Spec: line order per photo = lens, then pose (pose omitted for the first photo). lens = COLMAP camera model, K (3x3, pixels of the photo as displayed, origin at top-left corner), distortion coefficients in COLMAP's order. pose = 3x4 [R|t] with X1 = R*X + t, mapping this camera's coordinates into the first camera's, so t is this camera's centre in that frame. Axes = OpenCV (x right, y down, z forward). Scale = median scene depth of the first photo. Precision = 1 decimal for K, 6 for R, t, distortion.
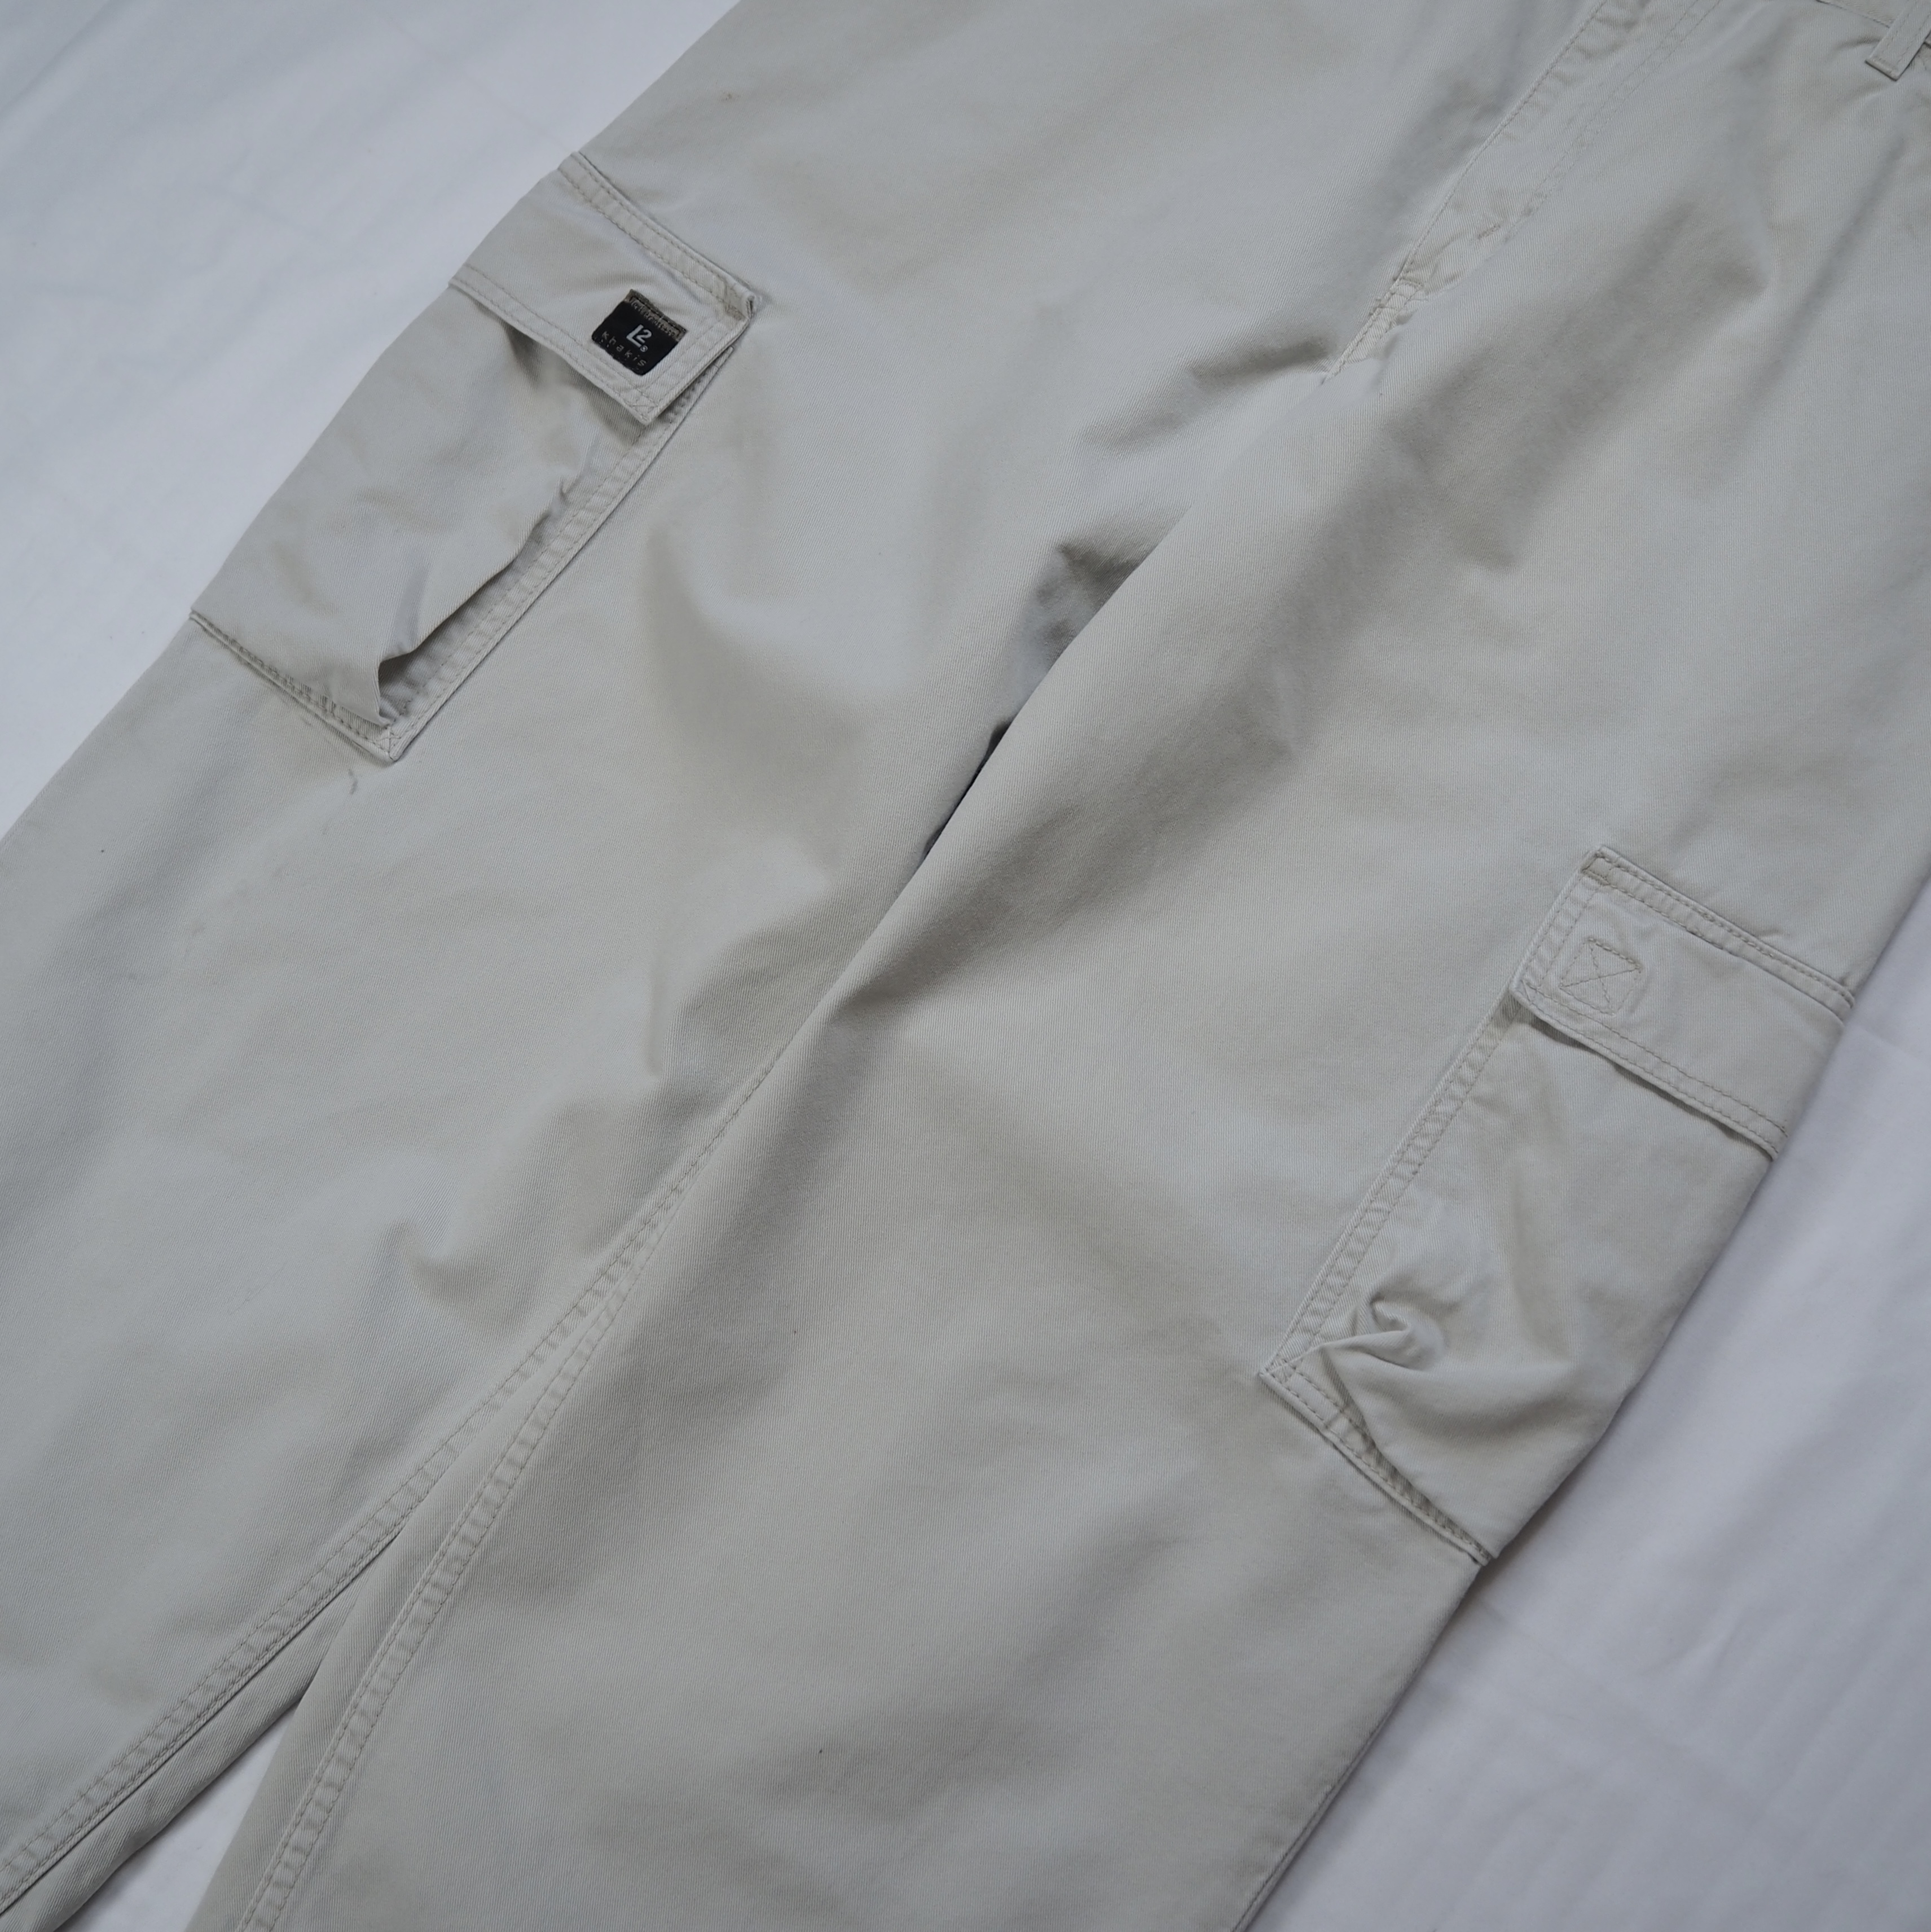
lens RADIAL K [[2443.8, 0, 968.5], [0, 2443.8, 994.6], [0, 0, 1]] dist [-0.047199, 0.029641]
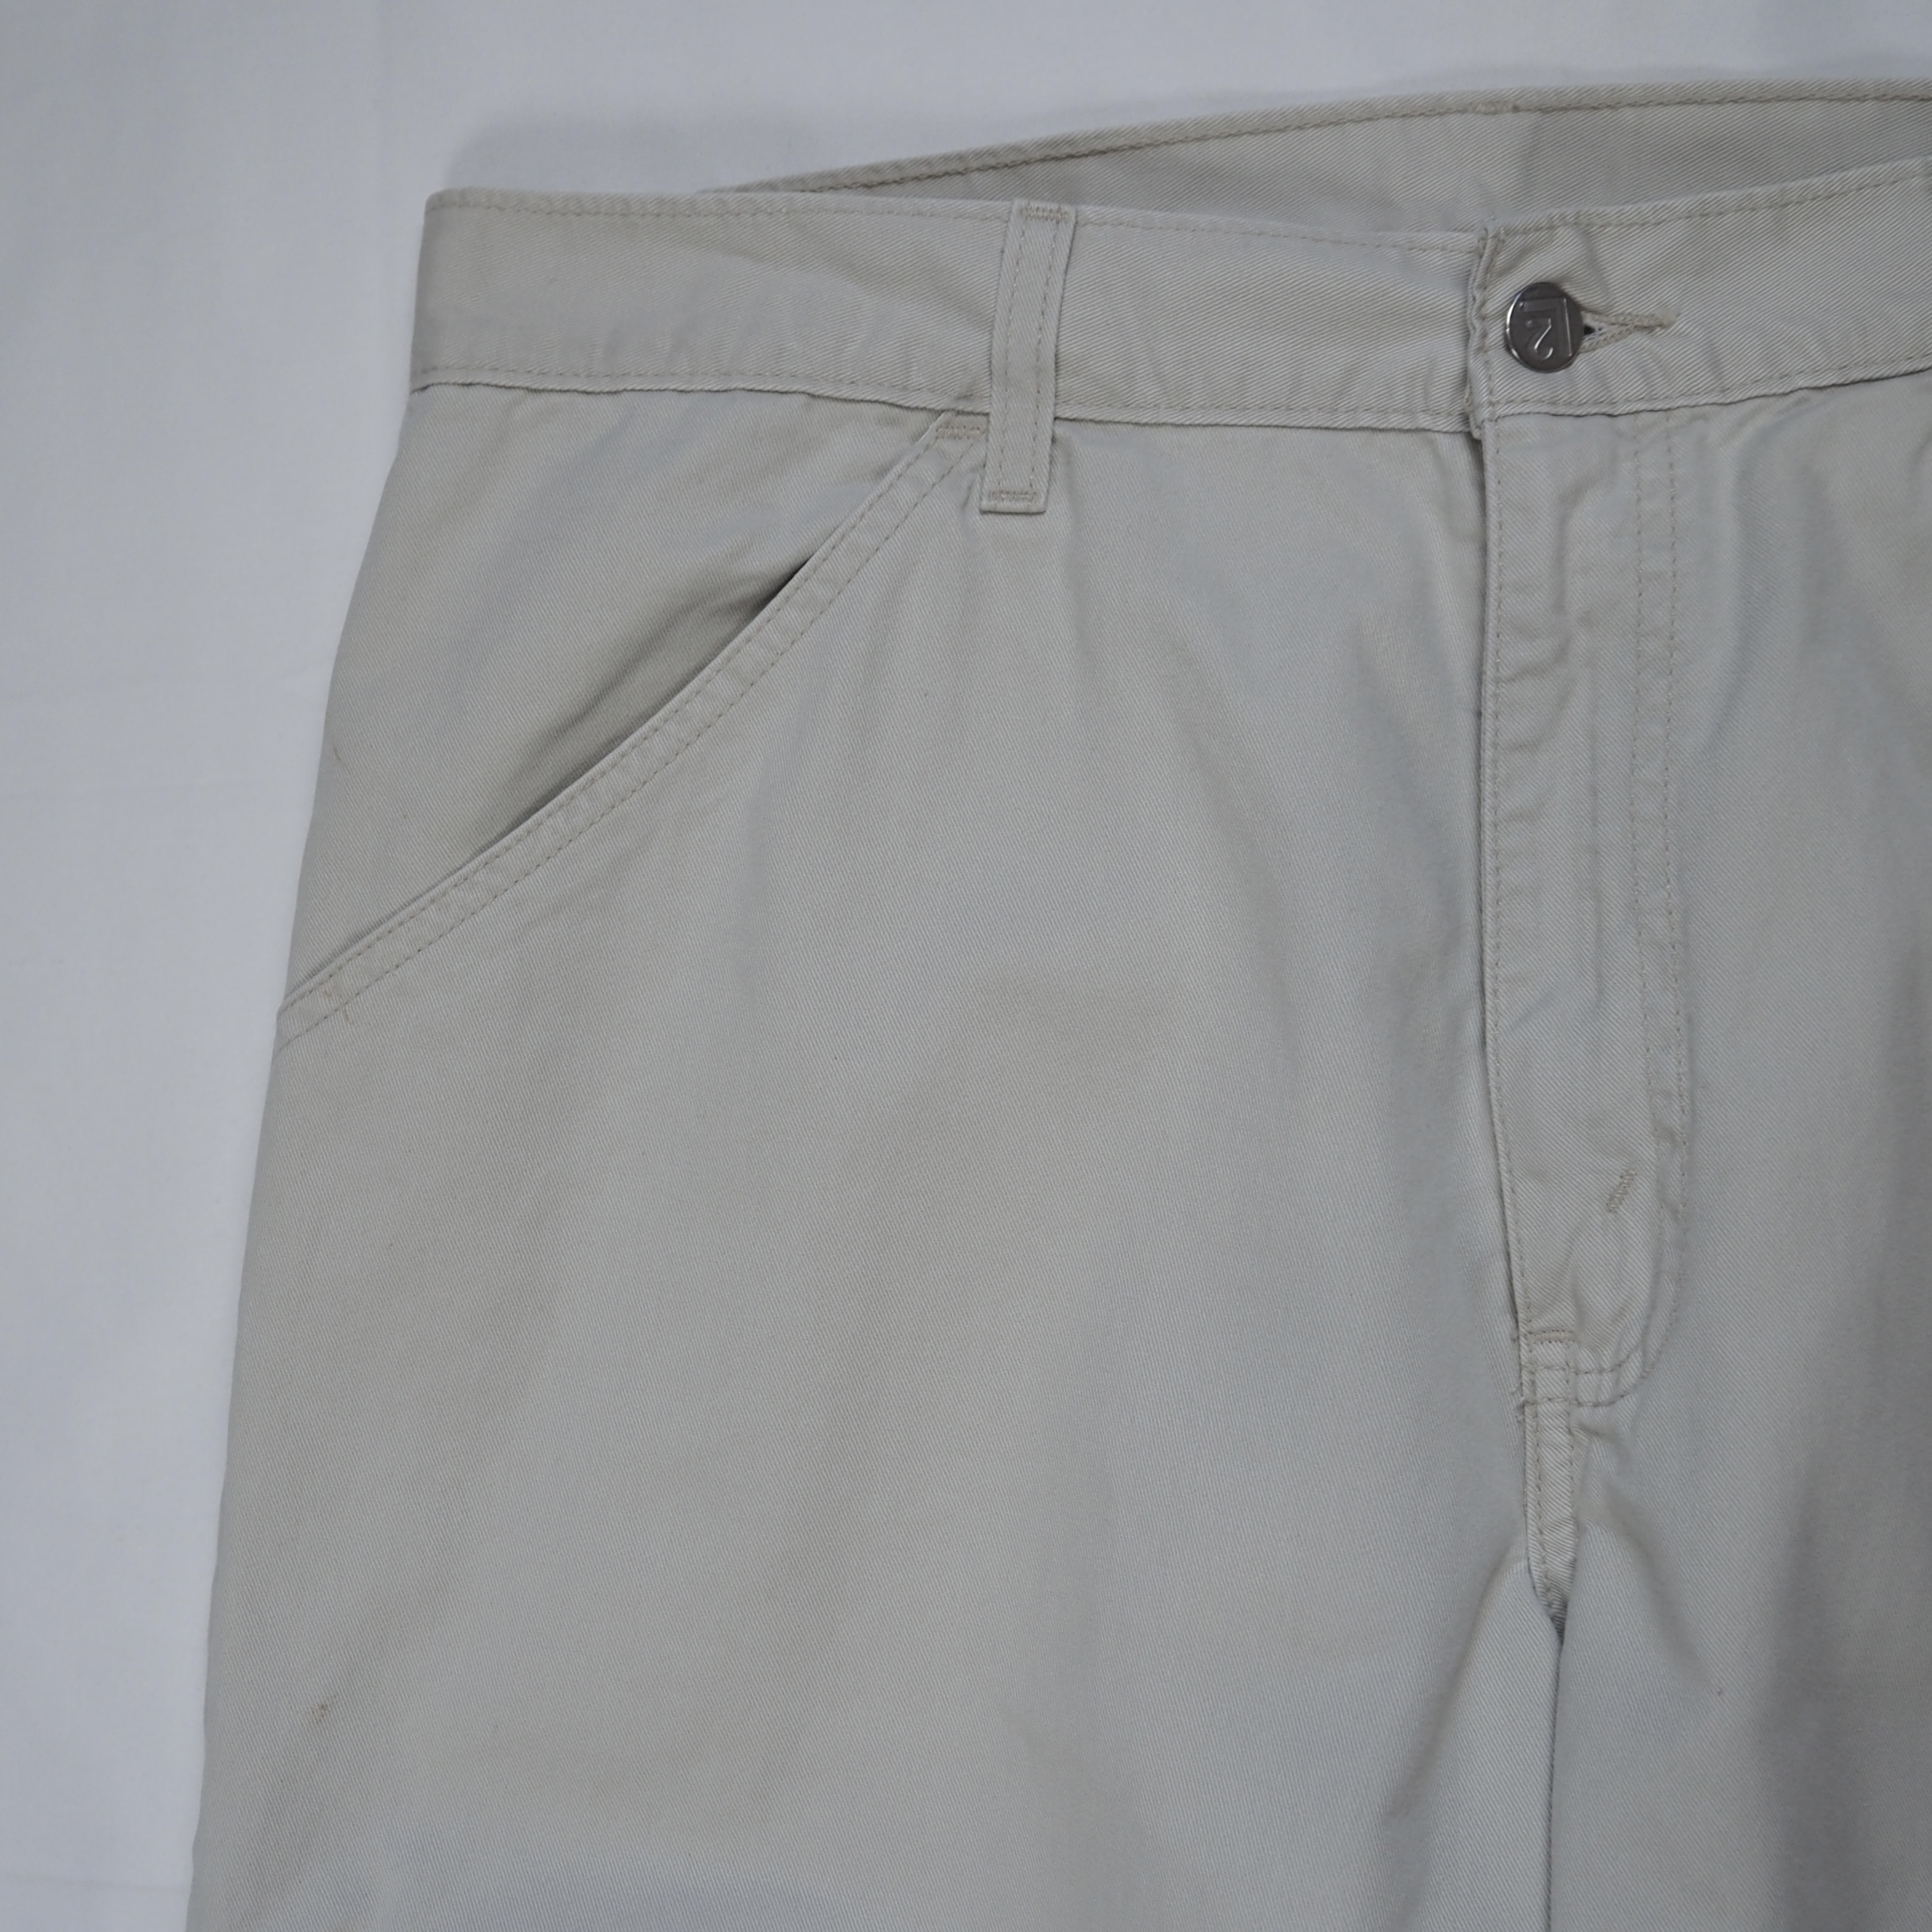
lens RADIAL K [[2608.9, 0, 775.7], [0, 2608.9, 1040.1], [0, 0, 1]] dist [-0.049589, 0.037943]
pose [[0.786045, -0.615836, -0.053651, 0.122868], [0.615781, 0.772433, 0.155439, -0.569738], [-0.054283, -0.155219, 0.986387, 0.461198]]
